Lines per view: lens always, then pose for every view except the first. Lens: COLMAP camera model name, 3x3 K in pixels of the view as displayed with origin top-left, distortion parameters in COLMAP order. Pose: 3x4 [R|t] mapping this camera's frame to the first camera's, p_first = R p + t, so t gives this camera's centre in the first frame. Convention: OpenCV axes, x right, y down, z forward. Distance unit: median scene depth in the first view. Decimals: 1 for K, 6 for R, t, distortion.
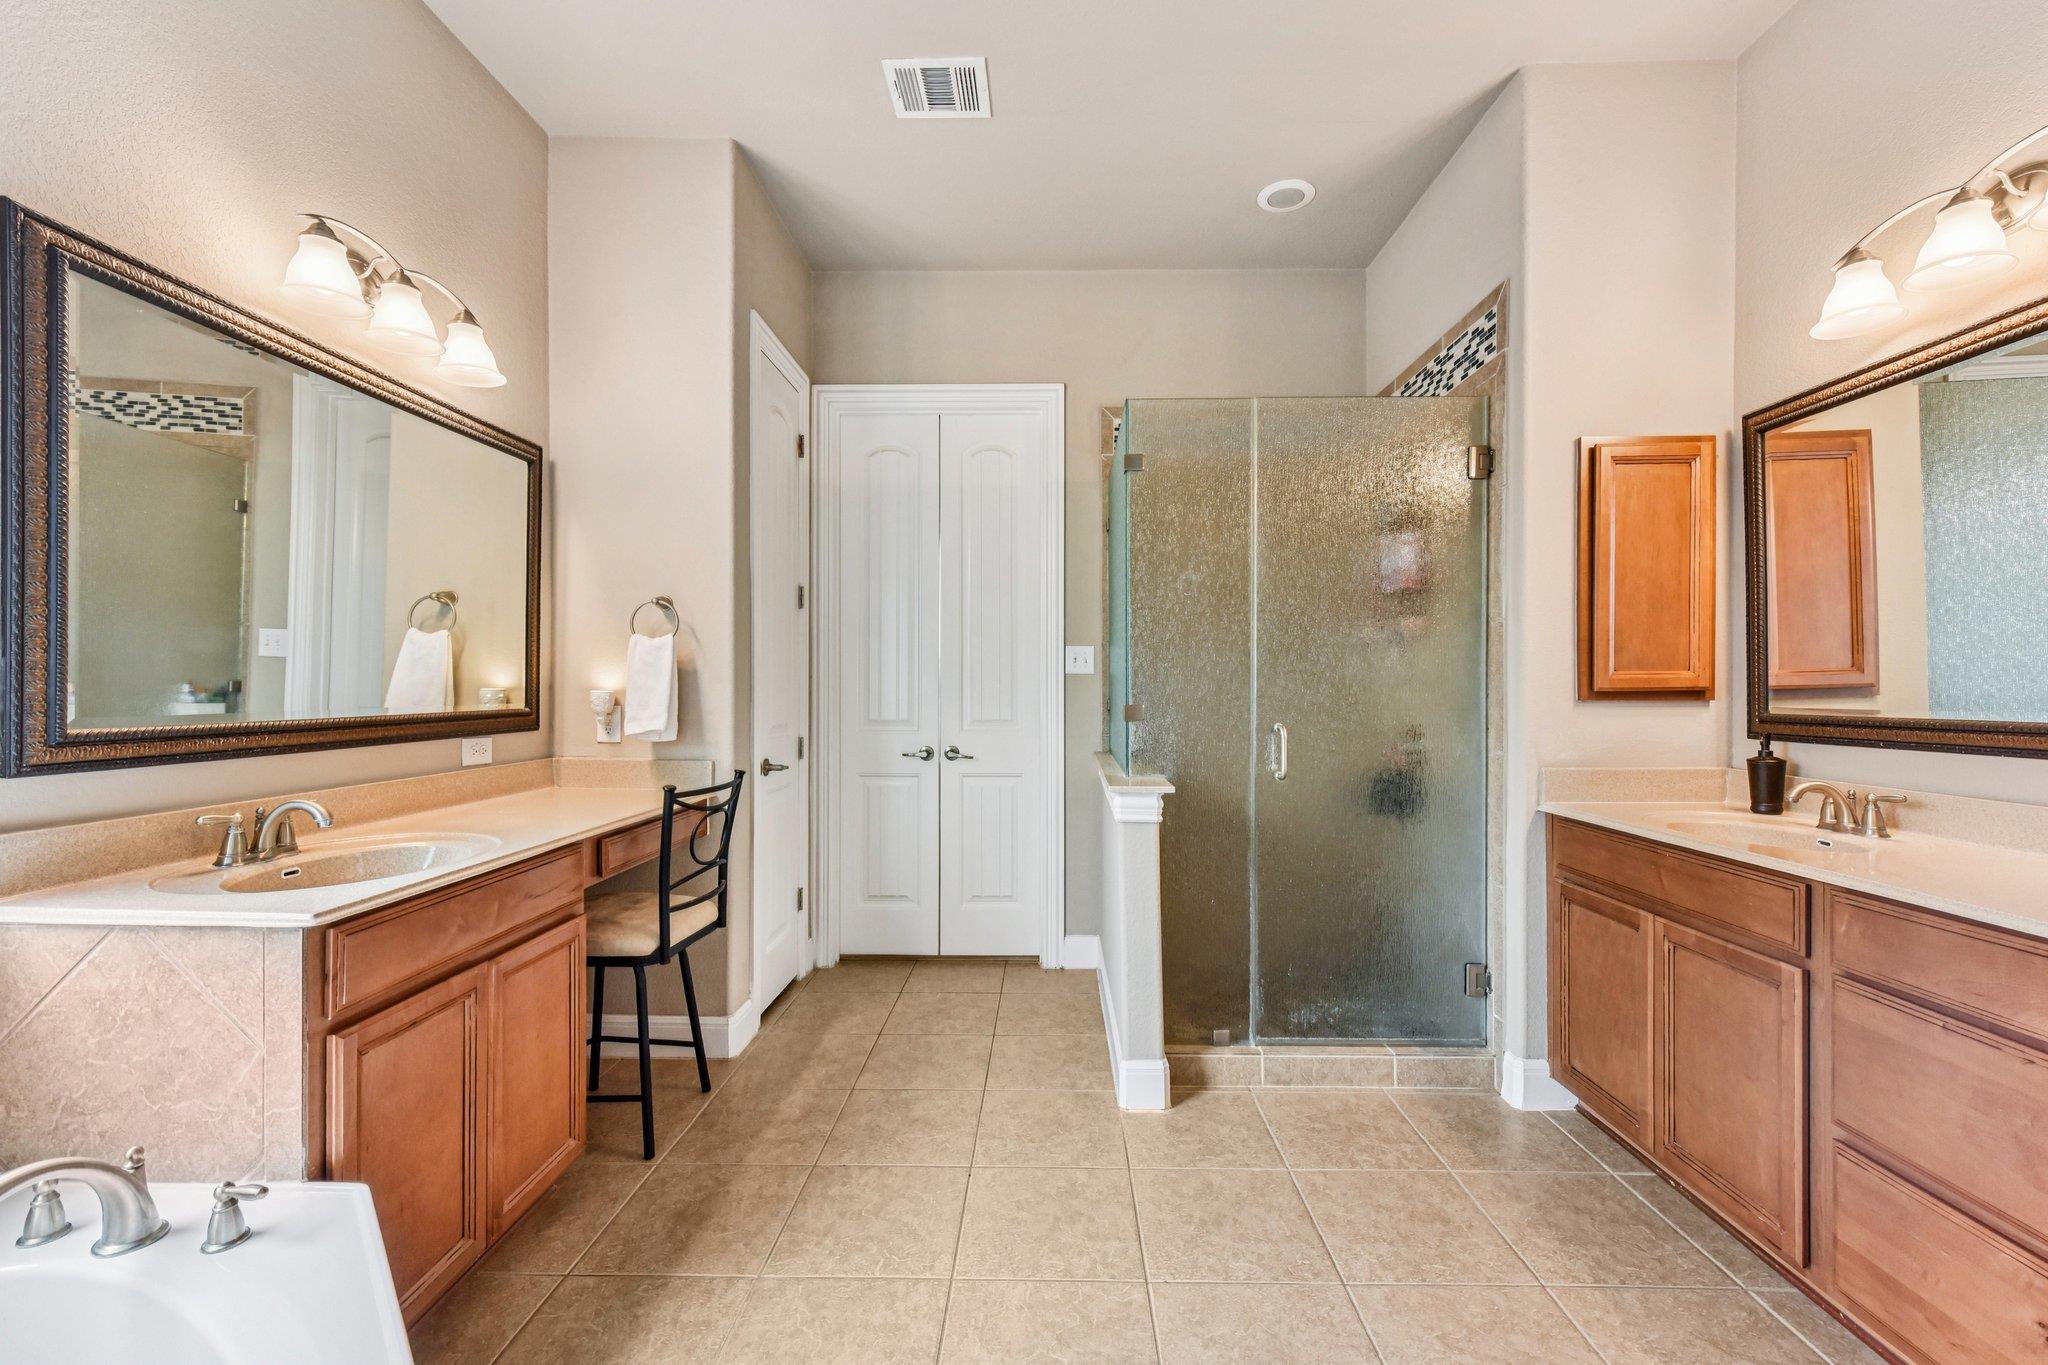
lens RADIAL K [[845.0, 0, 1029.1], [0, 845.0, 690.0], [0, 0, 1]] dist [0.015705, -0.003563]
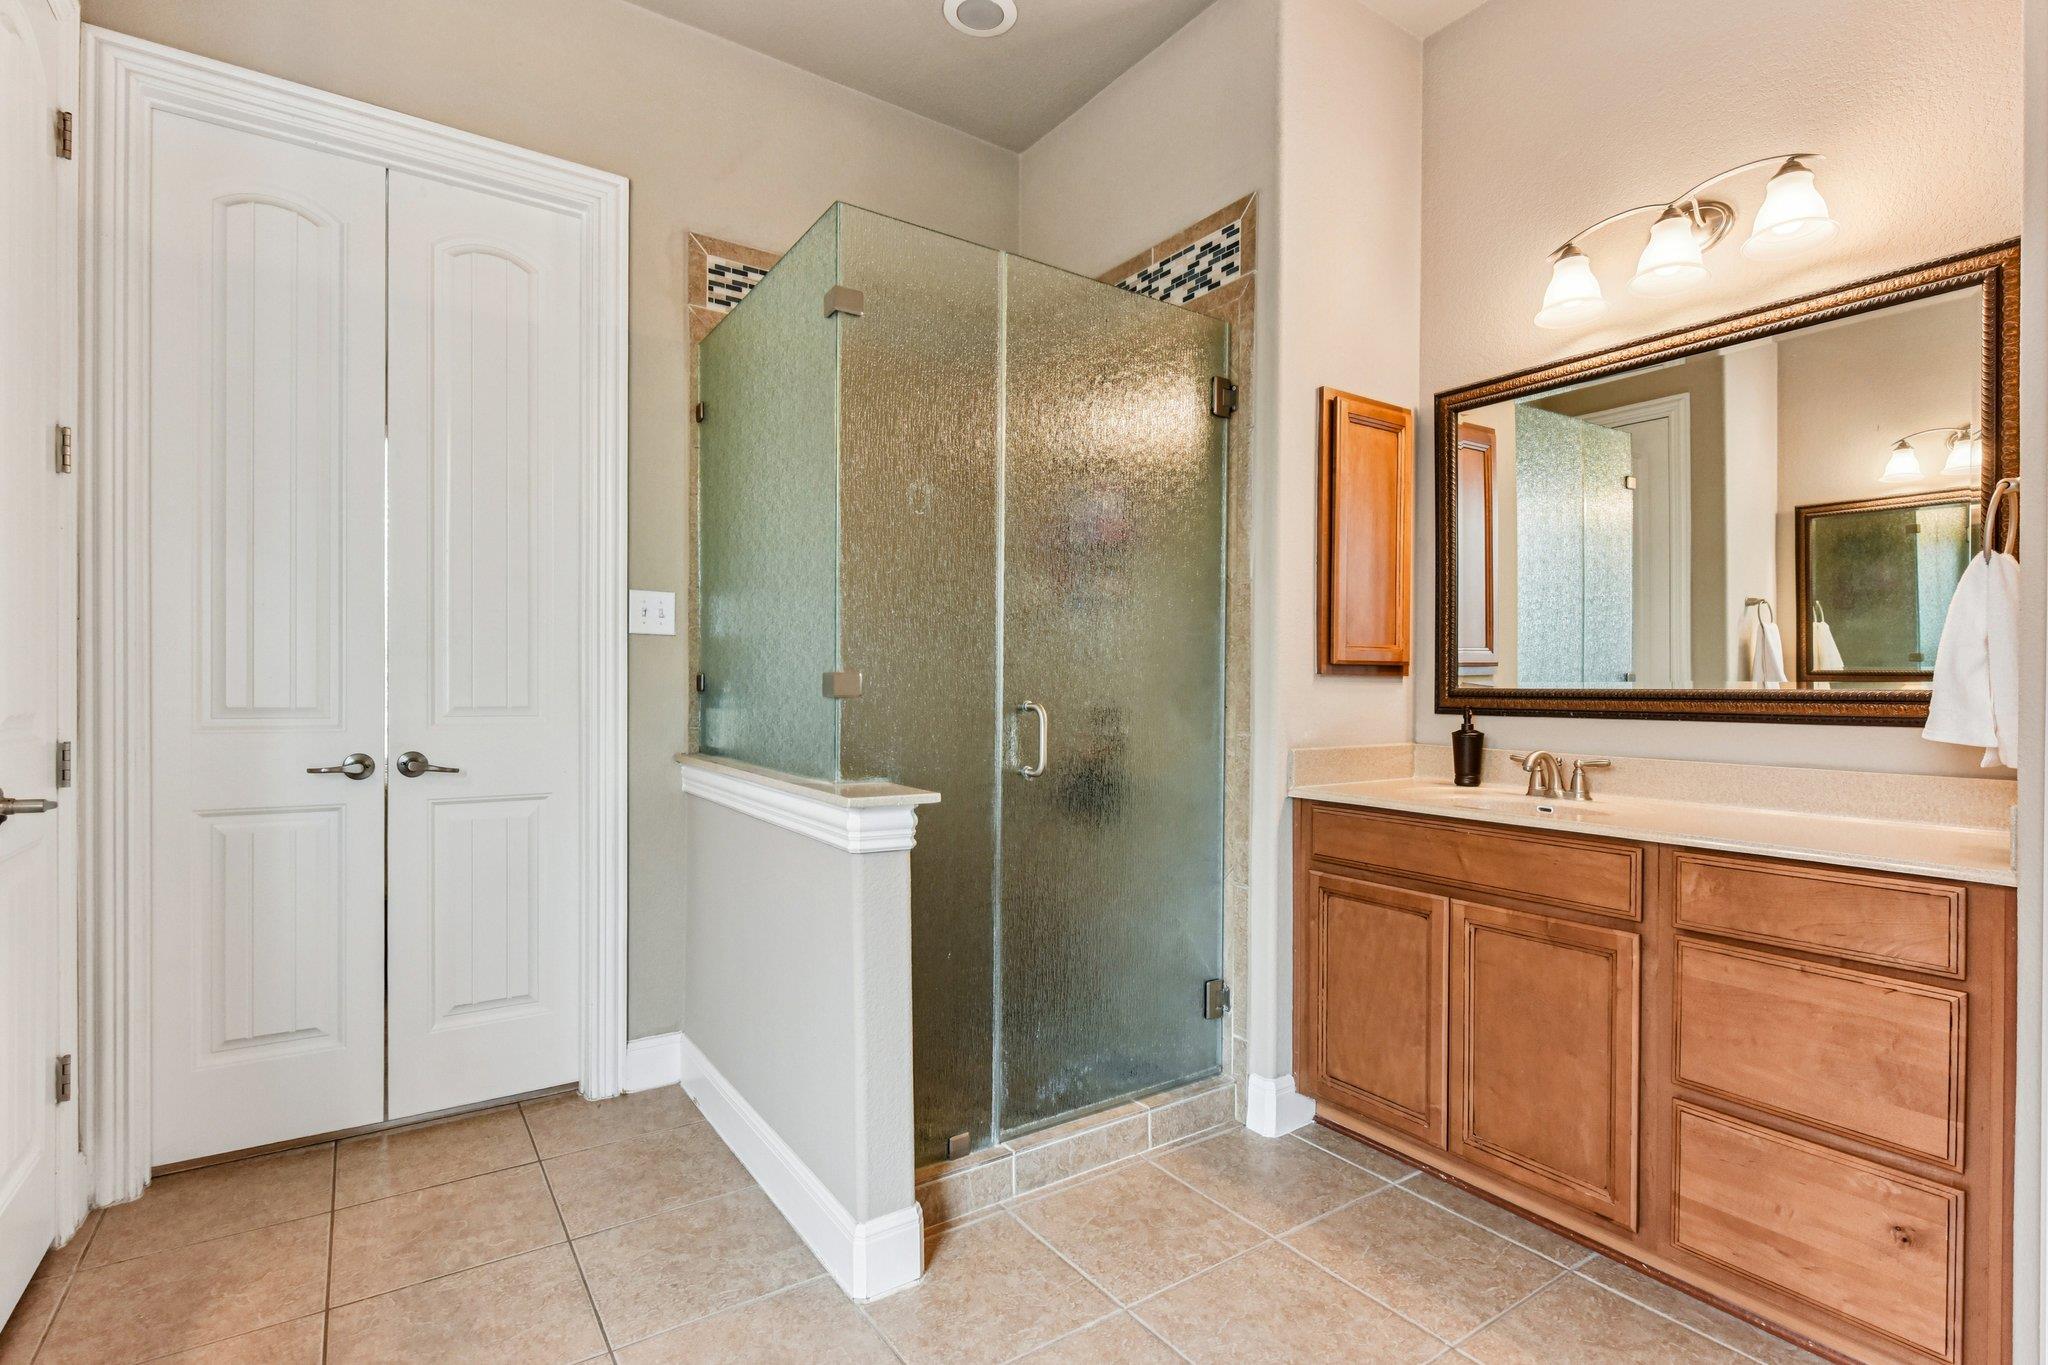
lens RADIAL K [[982.8, 0, 1026.9], [0, 982.8, 694.5], [0, 0, 1]] dist [-0.000344, -0.001033]
pose [[0.805701, 0.004793, 0.592303, -0.223733], [-0.008614, 0.999956, 0.003625, 0.032024], [-0.592259, -0.008023, 0.805707, 0.322611]]
